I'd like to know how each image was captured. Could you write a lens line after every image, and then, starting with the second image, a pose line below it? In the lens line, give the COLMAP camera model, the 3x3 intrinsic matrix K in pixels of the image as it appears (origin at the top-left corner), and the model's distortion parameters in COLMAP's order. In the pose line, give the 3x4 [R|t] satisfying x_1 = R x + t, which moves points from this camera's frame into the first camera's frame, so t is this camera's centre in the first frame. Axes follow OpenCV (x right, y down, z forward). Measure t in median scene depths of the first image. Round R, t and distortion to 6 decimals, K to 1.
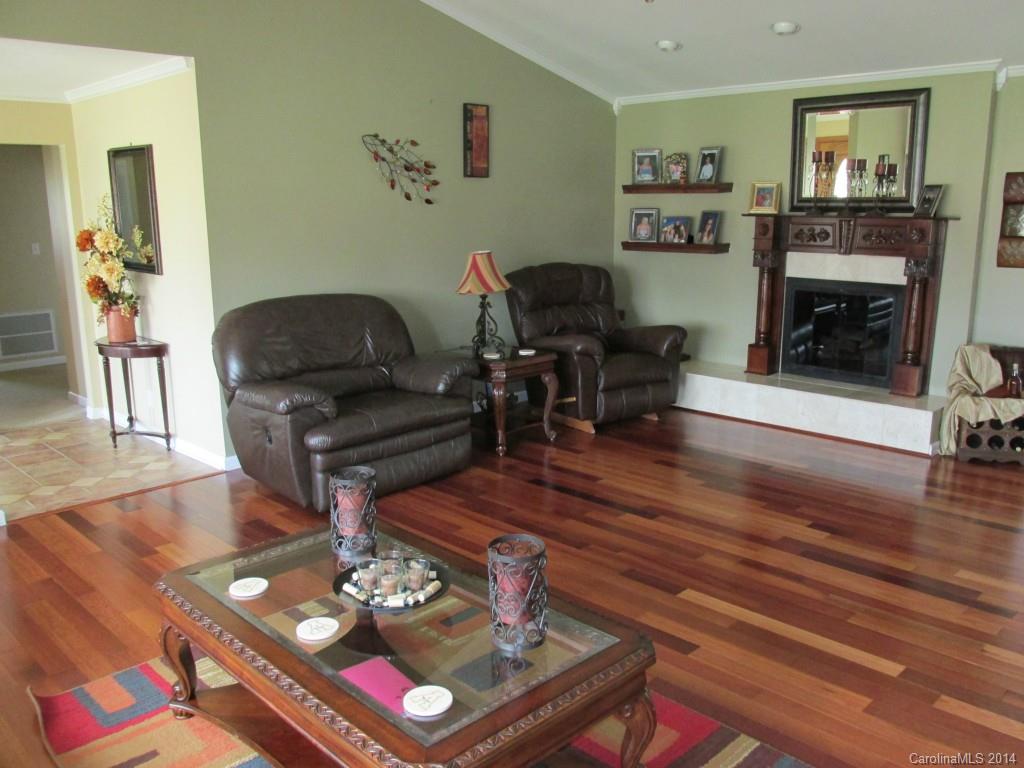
lens RADIAL K [[866.3, 0, 513.9], [0, 866.3, 379.2], [0, 0, 1]] dist [-0.012004, 0.000098]
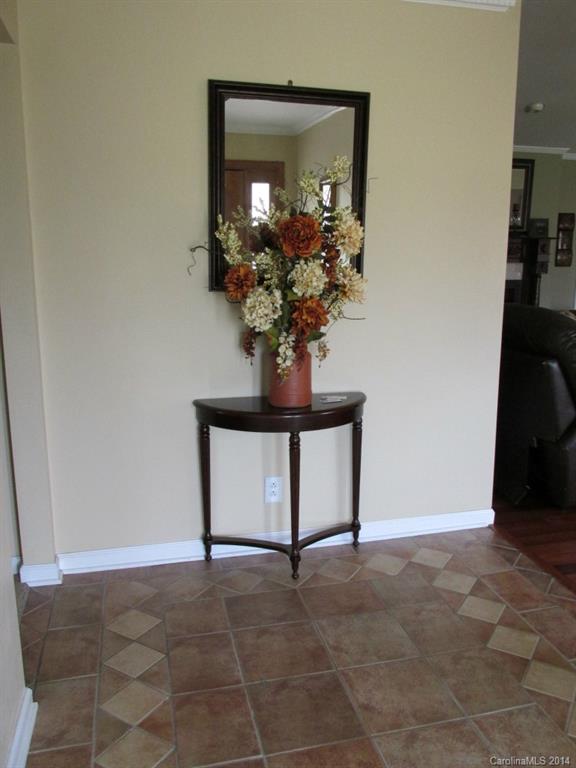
lens RADIAL K [[649.8, 0, 289.1], [0, 649.8, 383.7], [0, 0, 1]] dist [-0.012004, 0.000098]
pose [[0.518531, -0.171462, 0.837691, -0.871162], [0.170759, 0.980719, 0.095038, -0.113163], [-0.837835, 0.093763, 0.537812, 0.757518]]
